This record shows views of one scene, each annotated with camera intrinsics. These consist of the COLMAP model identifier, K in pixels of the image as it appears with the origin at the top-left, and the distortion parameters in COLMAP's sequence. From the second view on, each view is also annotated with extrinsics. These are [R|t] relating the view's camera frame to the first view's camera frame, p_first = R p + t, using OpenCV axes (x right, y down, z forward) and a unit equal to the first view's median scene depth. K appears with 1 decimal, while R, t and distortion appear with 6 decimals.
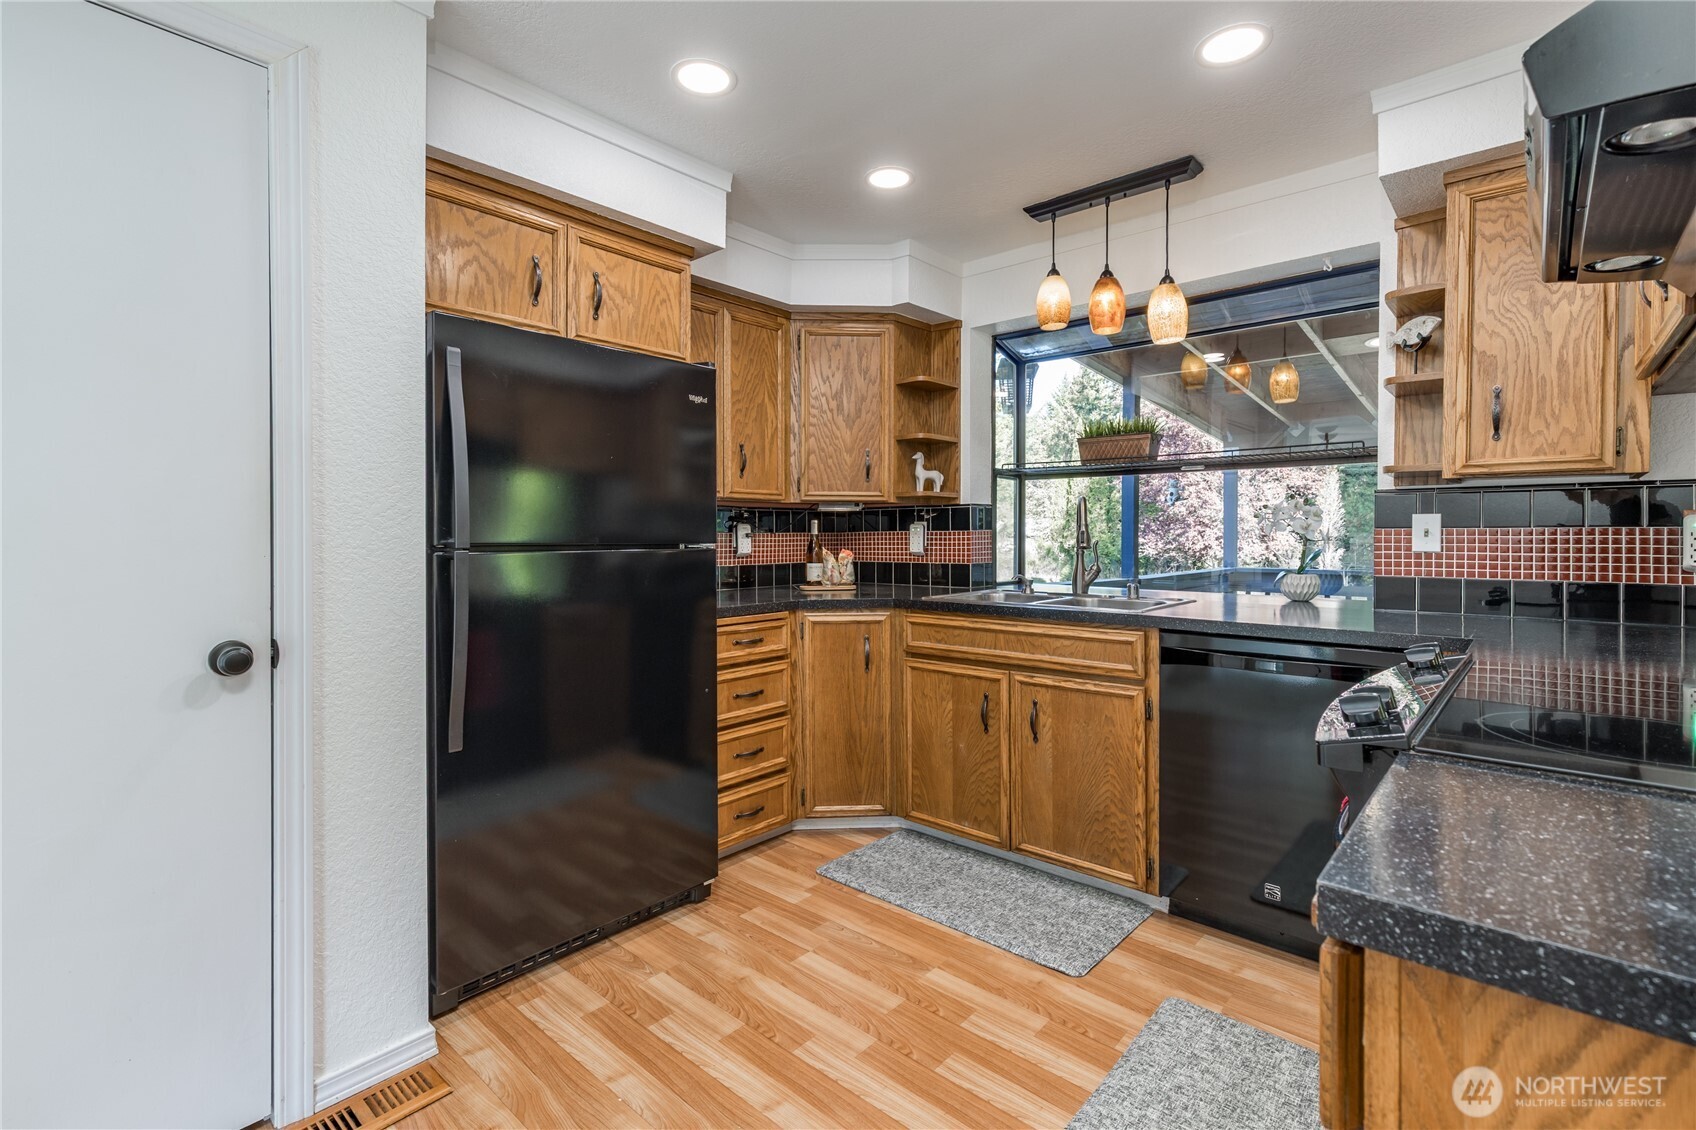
lens RADIAL K [[768.3, 0, 847.8], [0, 768.3, 540.9], [0, 0, 1]] dist [0.000898, -0.000493]
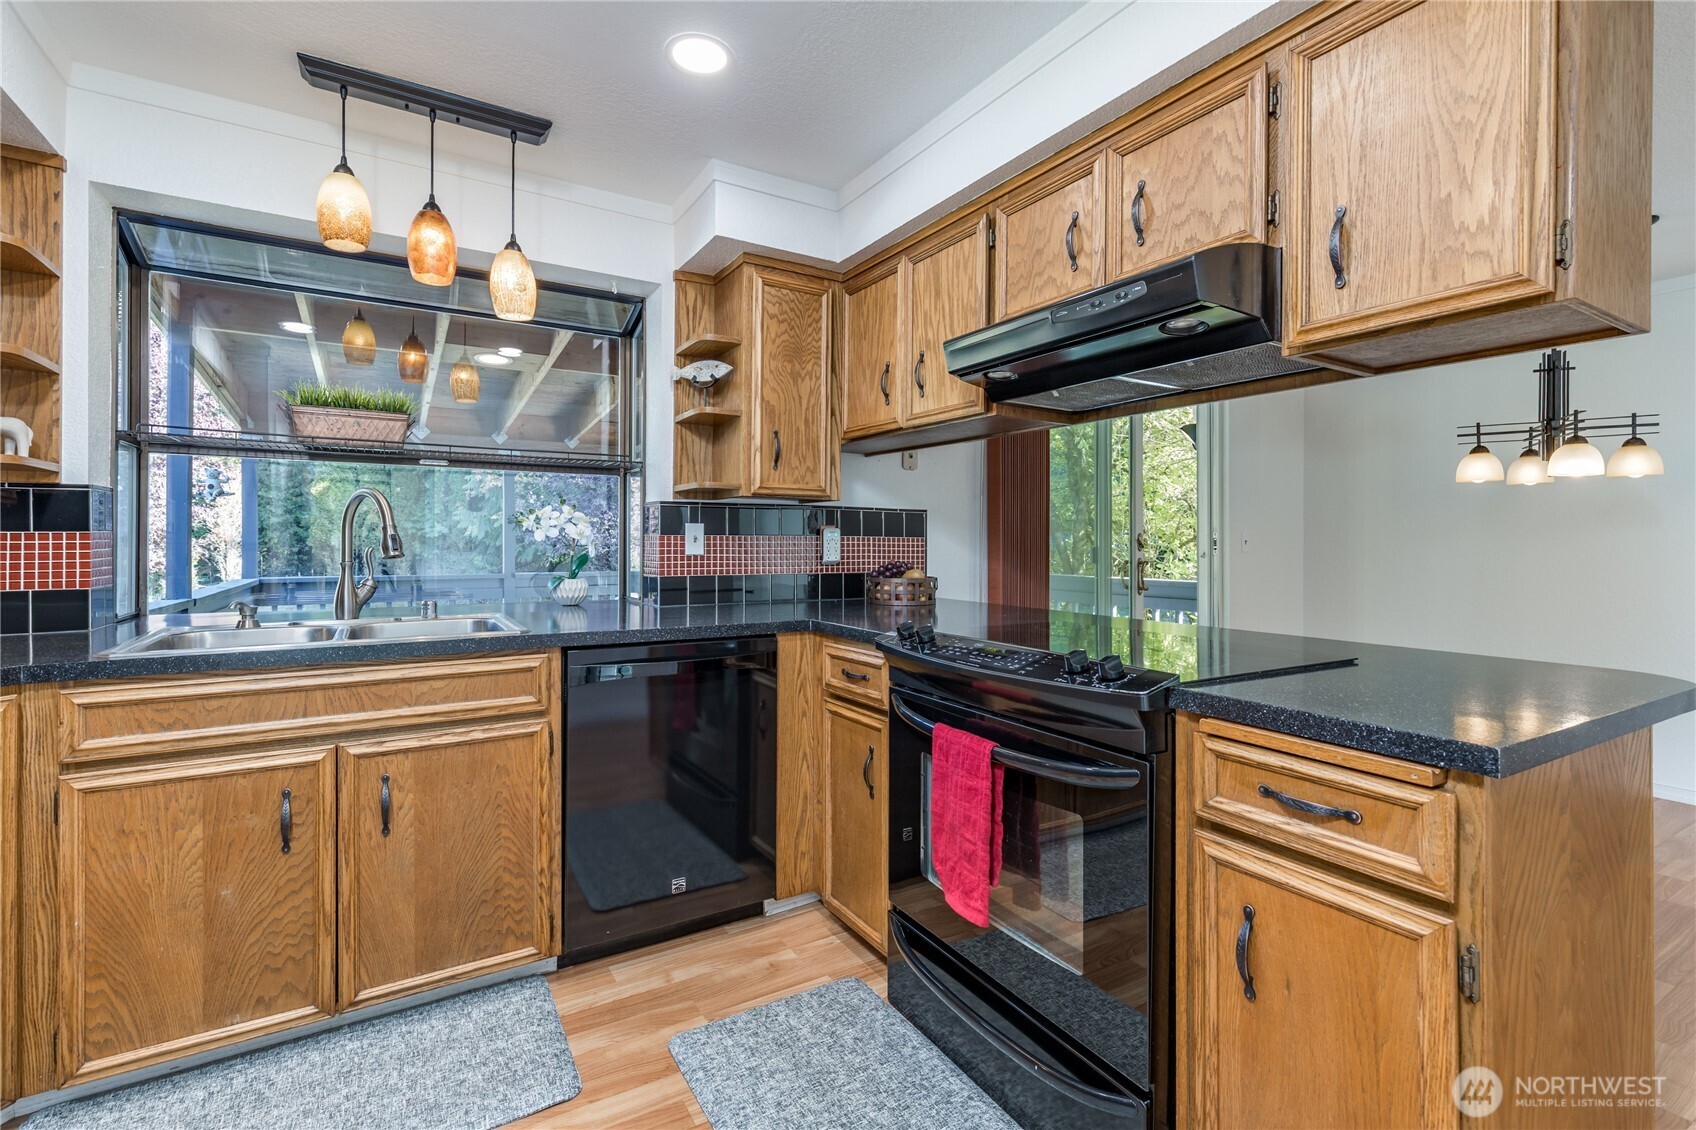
lens RADIAL K [[763.8, 0, 835.4], [0, 763.8, 541.0], [0, 0, 1]] dist [0.002169, -0.000707]
pose [[0.296493, 0.001650, 0.955034, -0.289764], [0.004434, 0.999985, -0.003105, -0.002430], [-0.955025, 0.005155, 0.296481, 0.385094]]
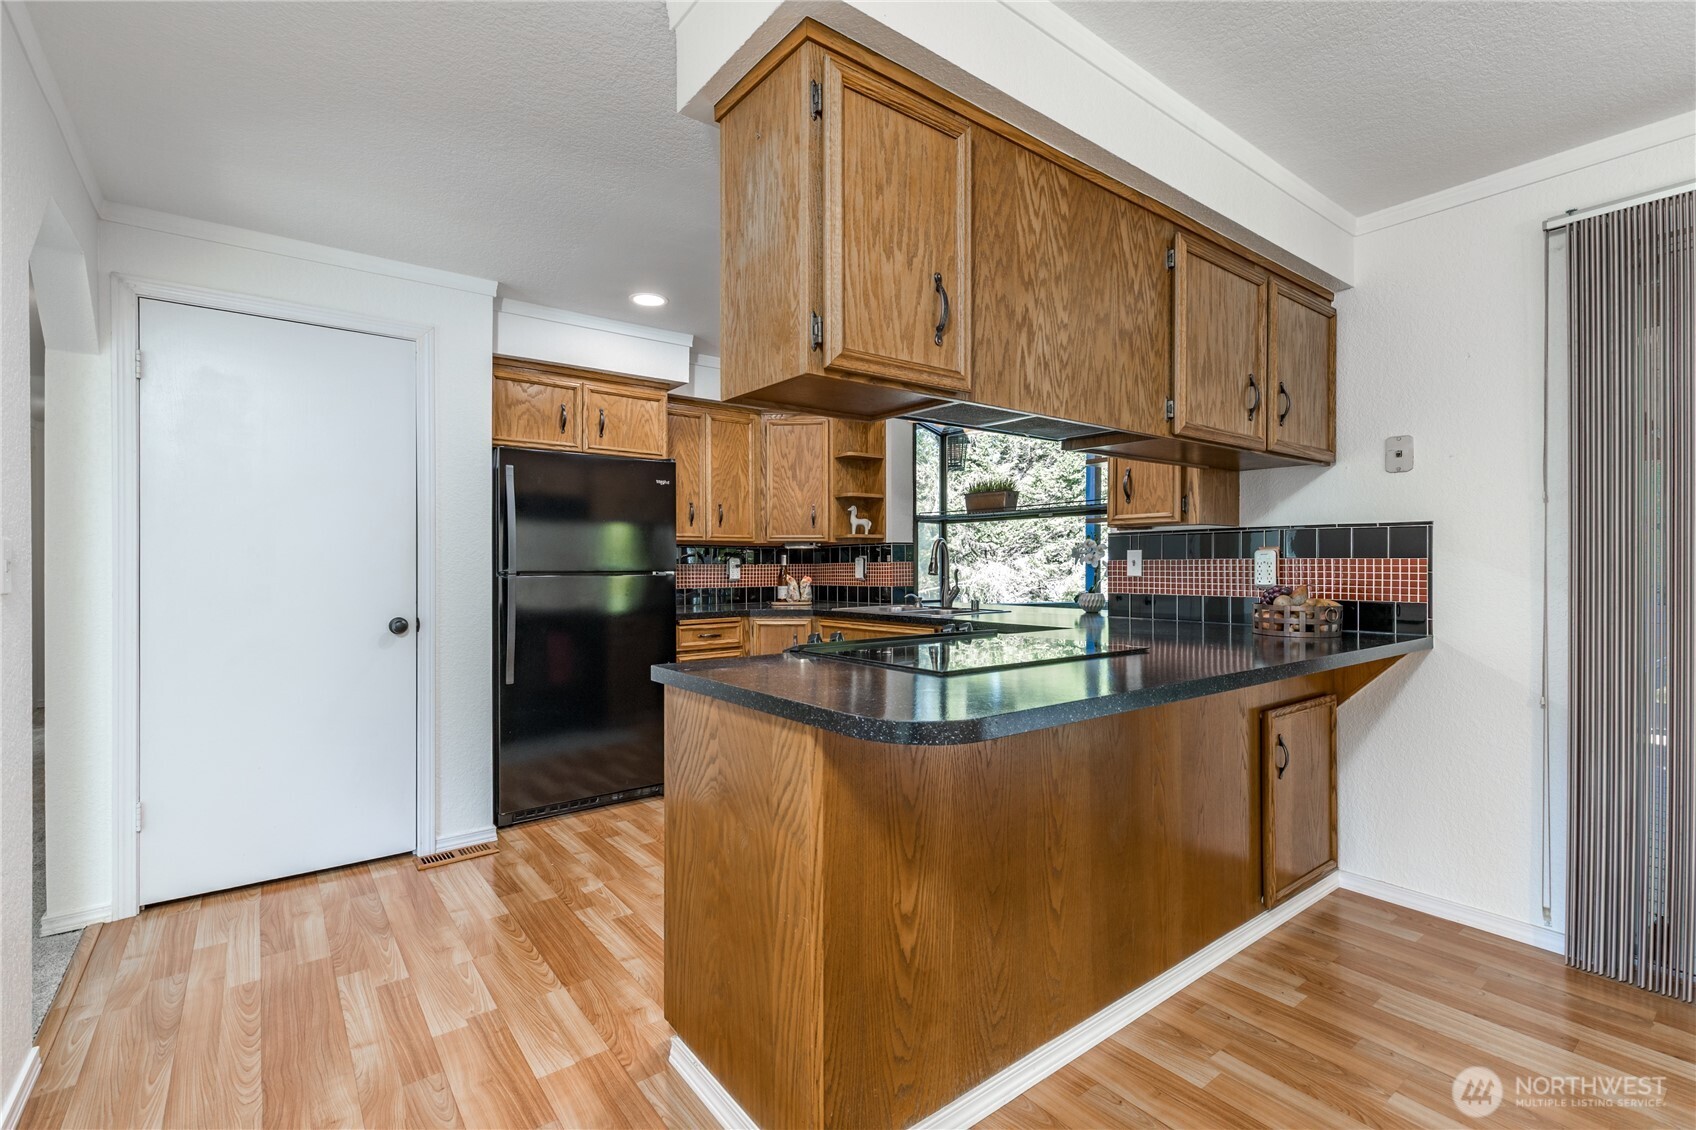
lens RADIAL K [[761.9, 0, 848.0], [0, 761.9, 565.0], [0, 0, 1]] dist [0.000678, -0.000072]
pose [[0.983286, -0.003120, -0.182038, 0.429932], [0.001519, 0.999959, -0.008935, 0.004622], [0.182059, 0.008509, 0.983251, -0.452428]]
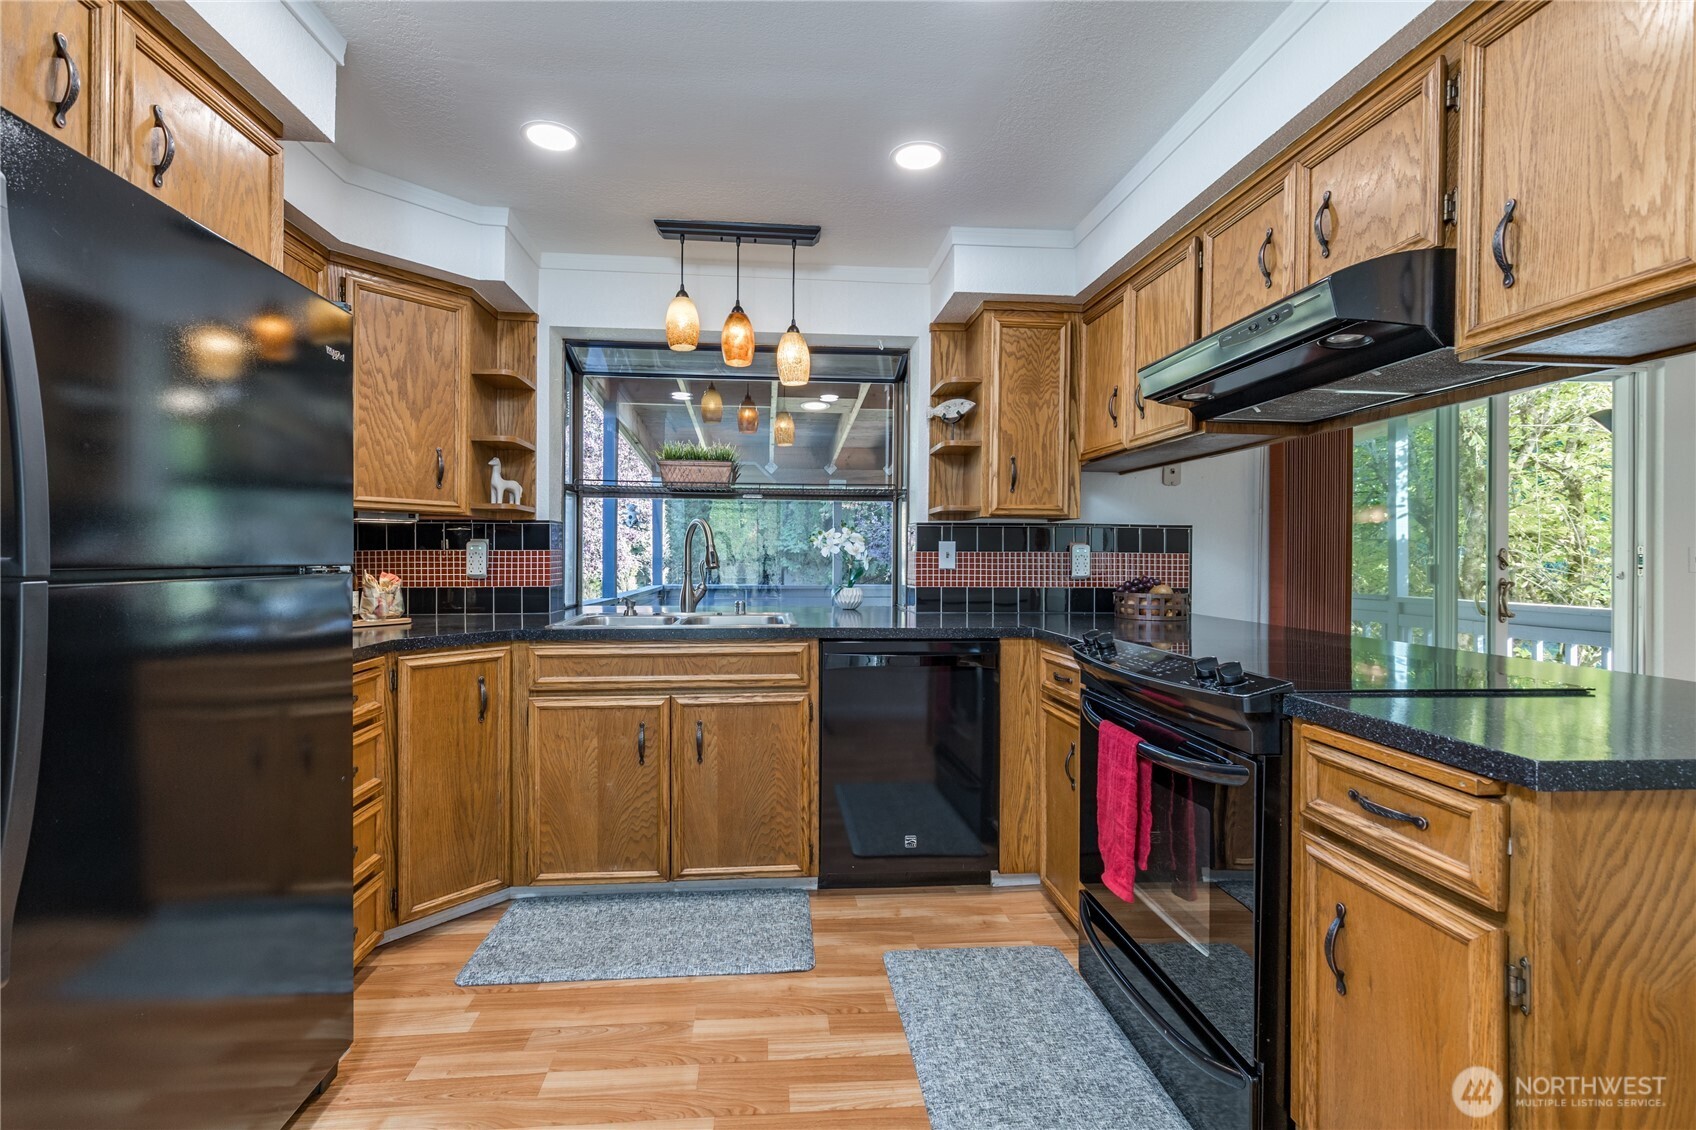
lens RADIAL K [[756.3, 0, 823.7], [0, 756.3, 559.5], [0, 0, 1]] dist [0.000841, -0.000497]
pose [[0.688391, 0.000919, 0.725339, -0.343735], [0.001117, 0.999997, -0.002327, 0.000398], [-0.725339, 0.002412, 0.688388, 0.199756]]
